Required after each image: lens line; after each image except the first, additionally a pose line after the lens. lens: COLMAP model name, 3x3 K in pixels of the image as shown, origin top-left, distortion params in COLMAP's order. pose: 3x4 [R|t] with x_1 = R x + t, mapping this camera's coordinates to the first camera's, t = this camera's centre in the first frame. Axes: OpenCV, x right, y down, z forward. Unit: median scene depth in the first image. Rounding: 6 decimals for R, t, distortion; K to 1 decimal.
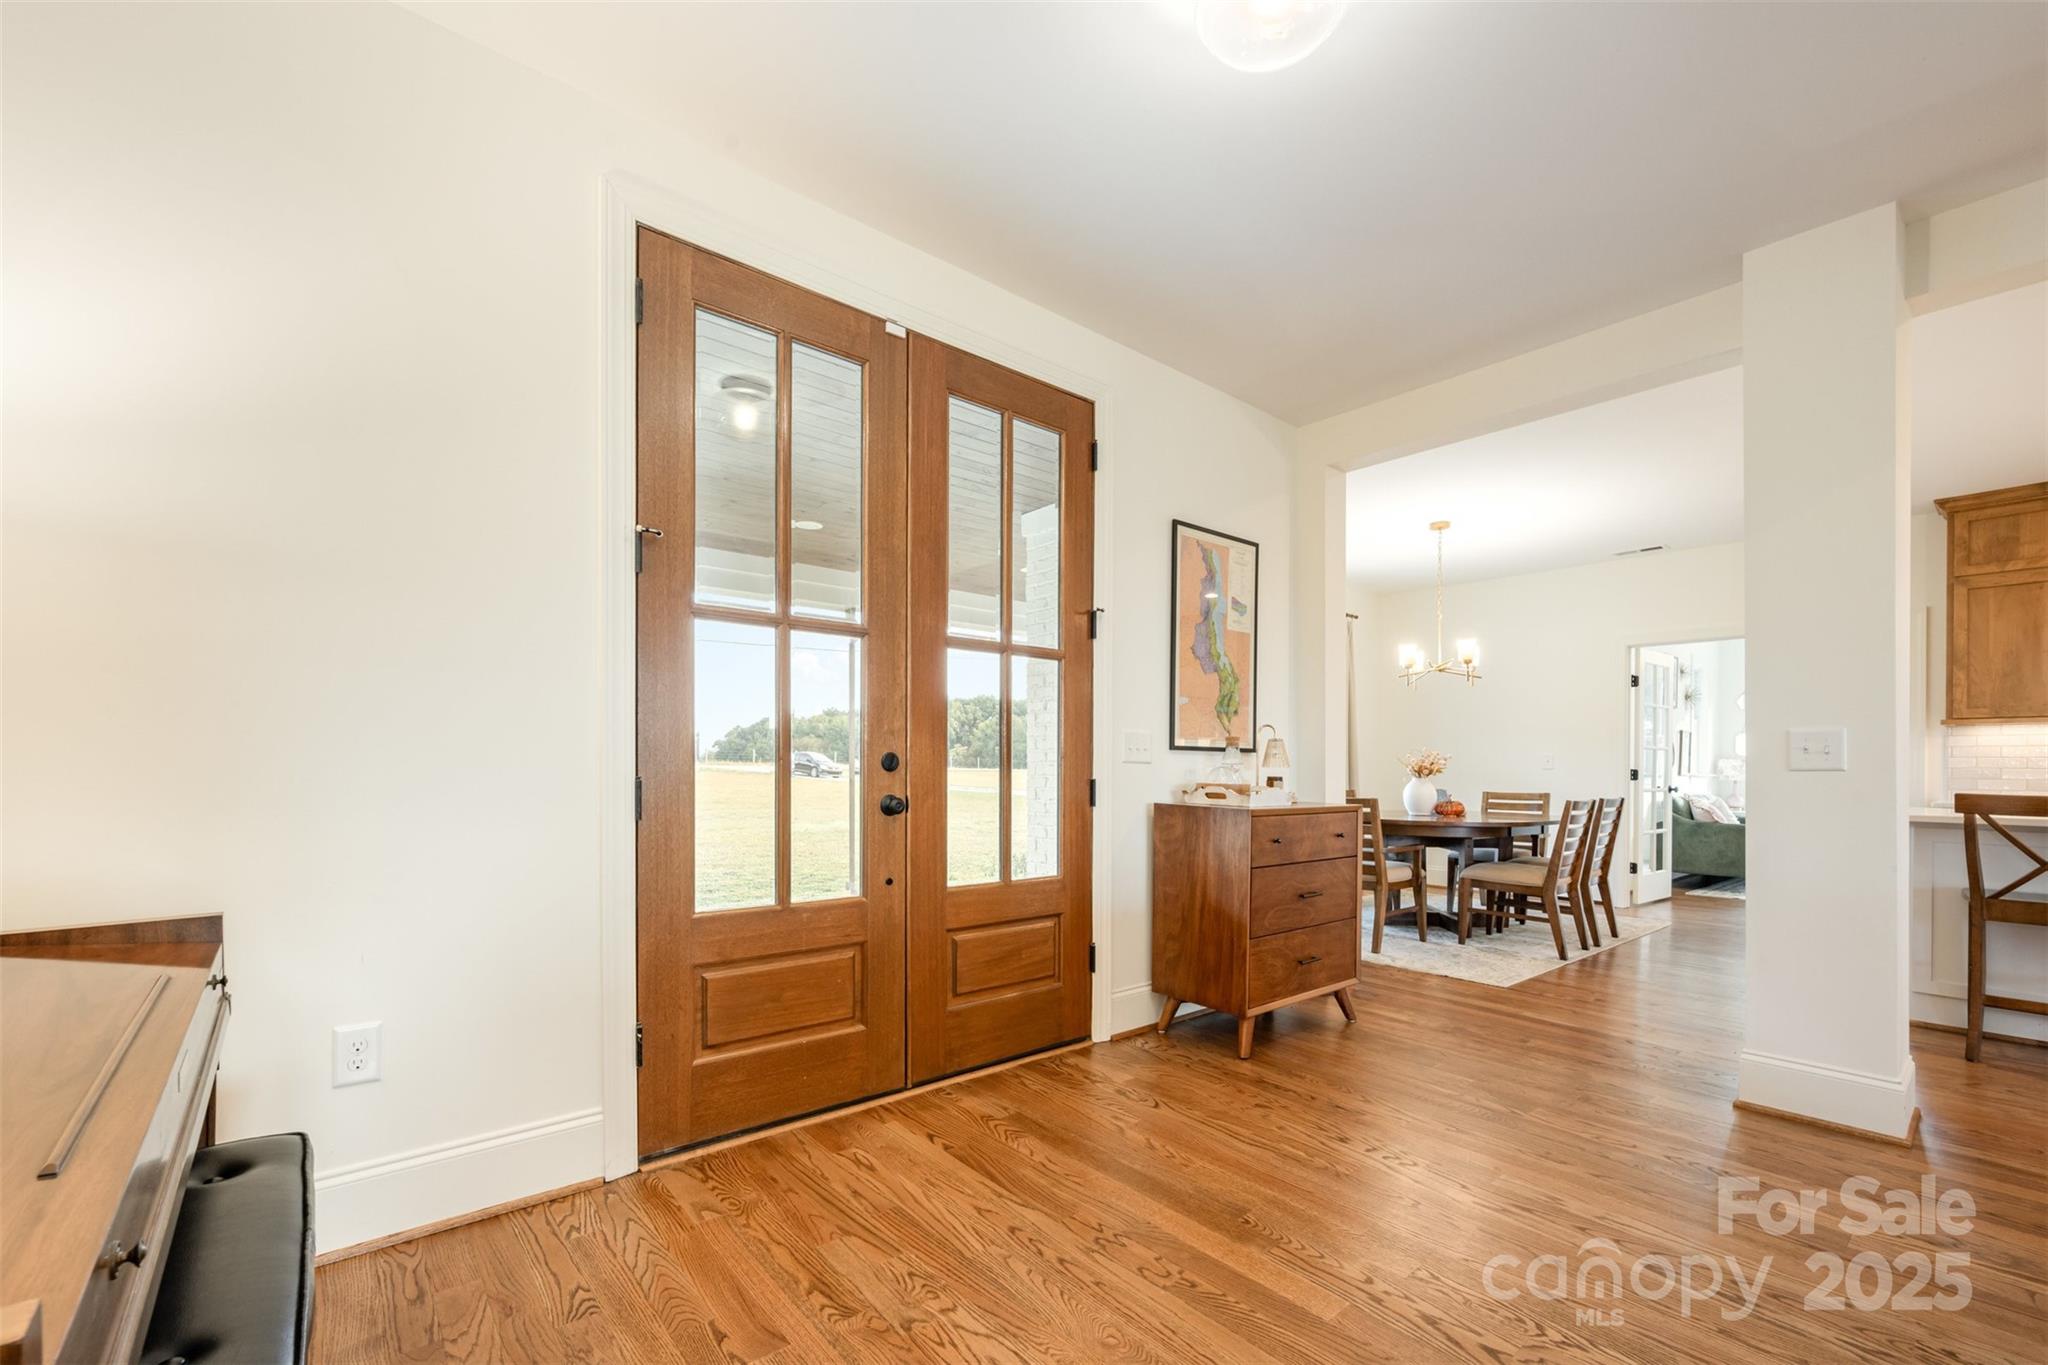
lens RADIAL K [[849.7, 0, 1021.8], [0, 849.7, 759.4], [0, 0, 1]] dist [-0.001090, -0.000212]
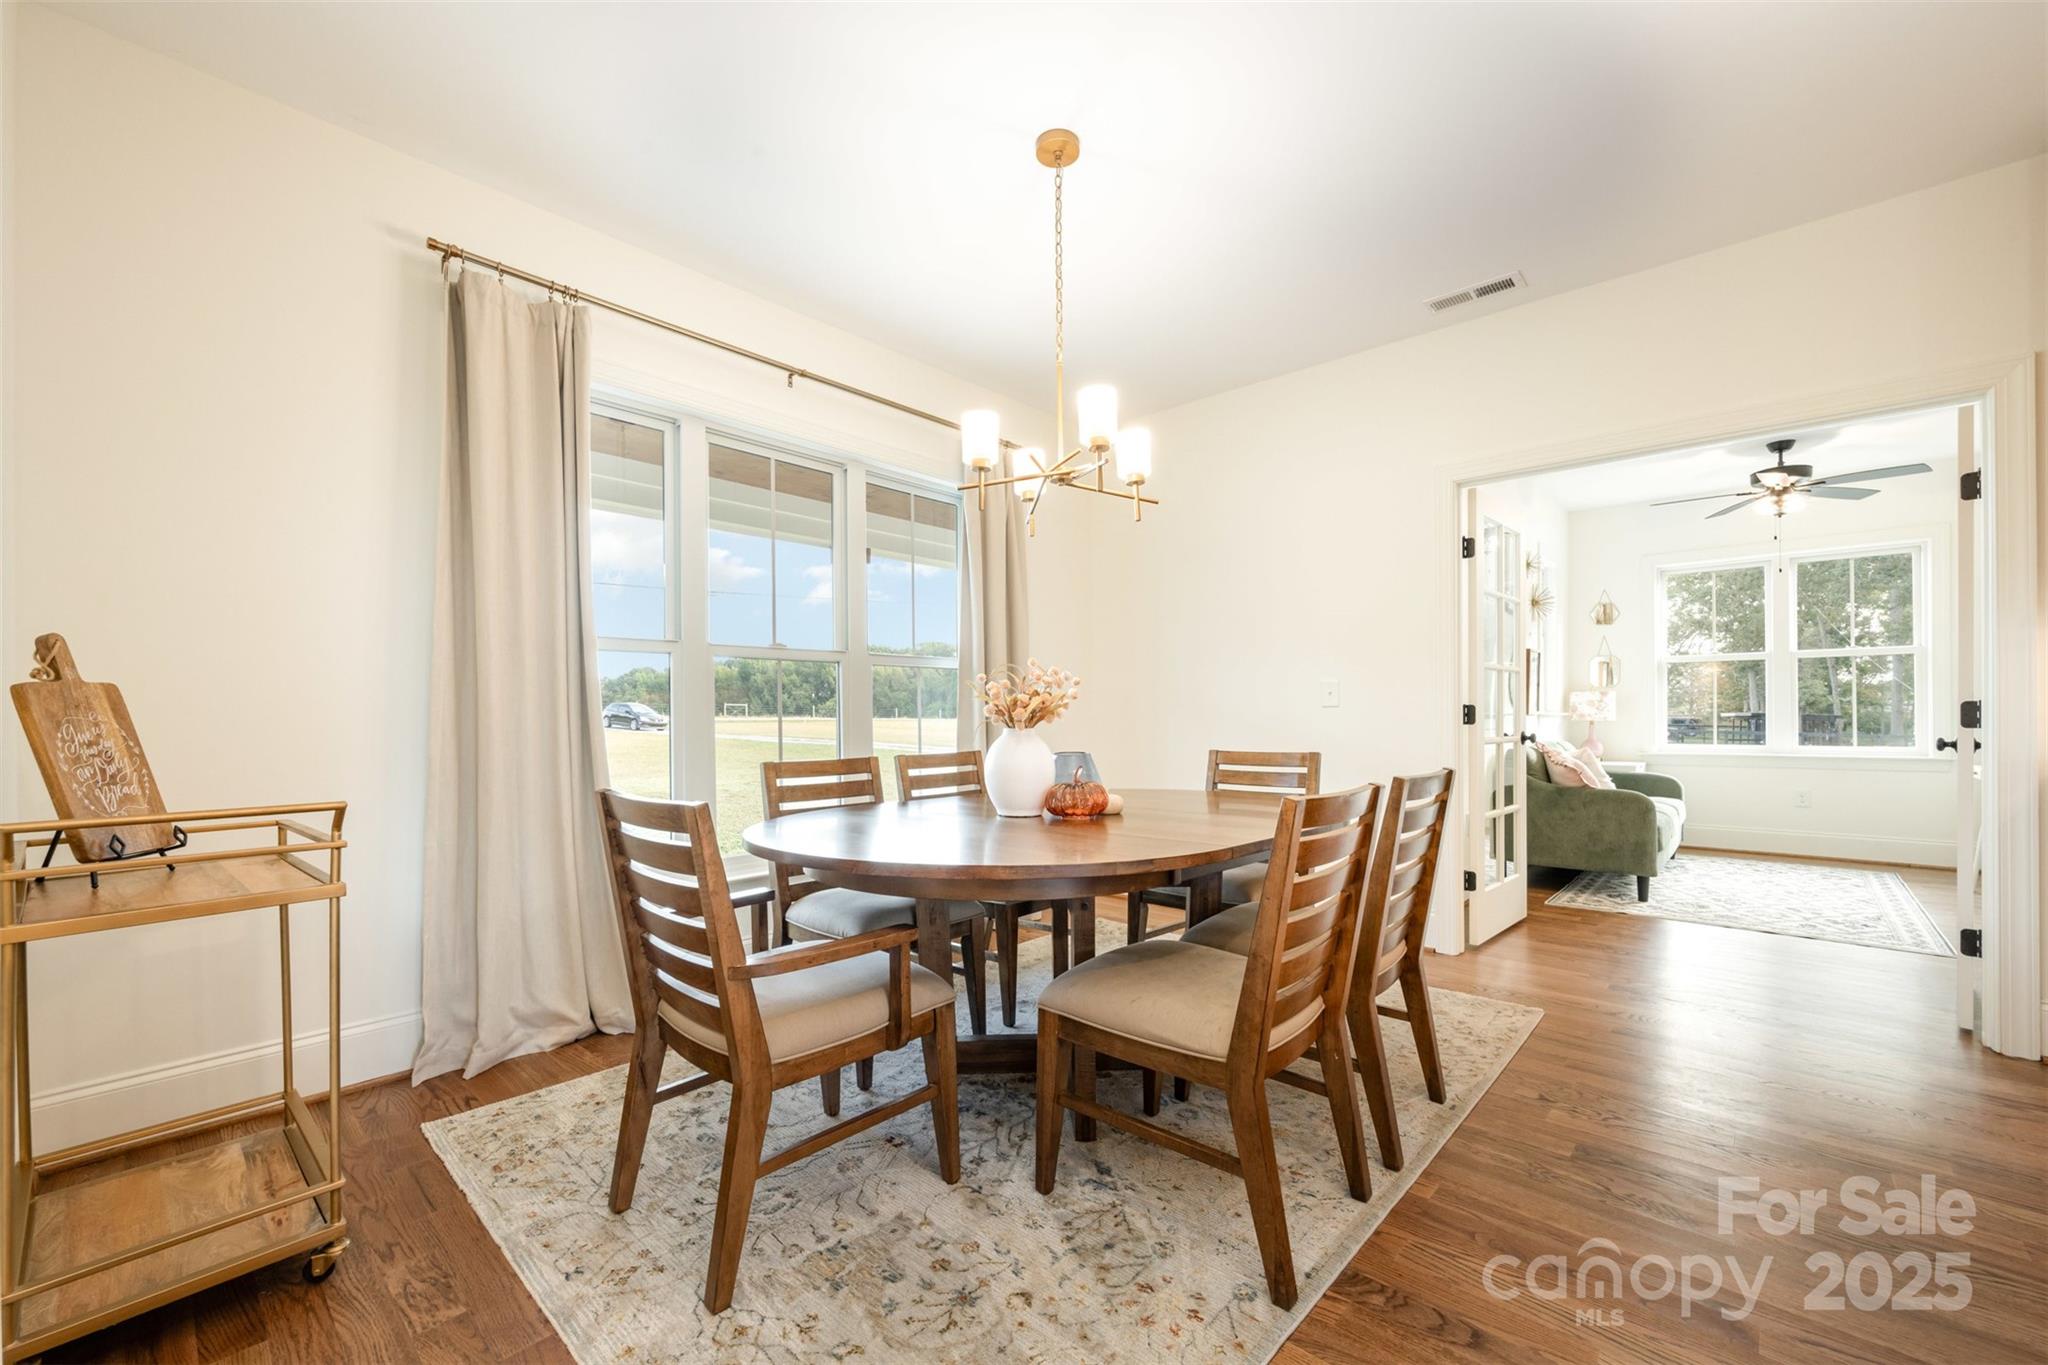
lens RADIAL K [[814.1, 0, 1030.0], [0, 814.1, 712.4], [0, 0, 1]] dist [-0.000372, -0.000198]
pose [[0.990365, -0.013802, 0.137794, 0.356370], [0.012996, 0.999893, 0.006745, 0.009322], [-0.137872, -0.004889, 0.990438, 0.502194]]
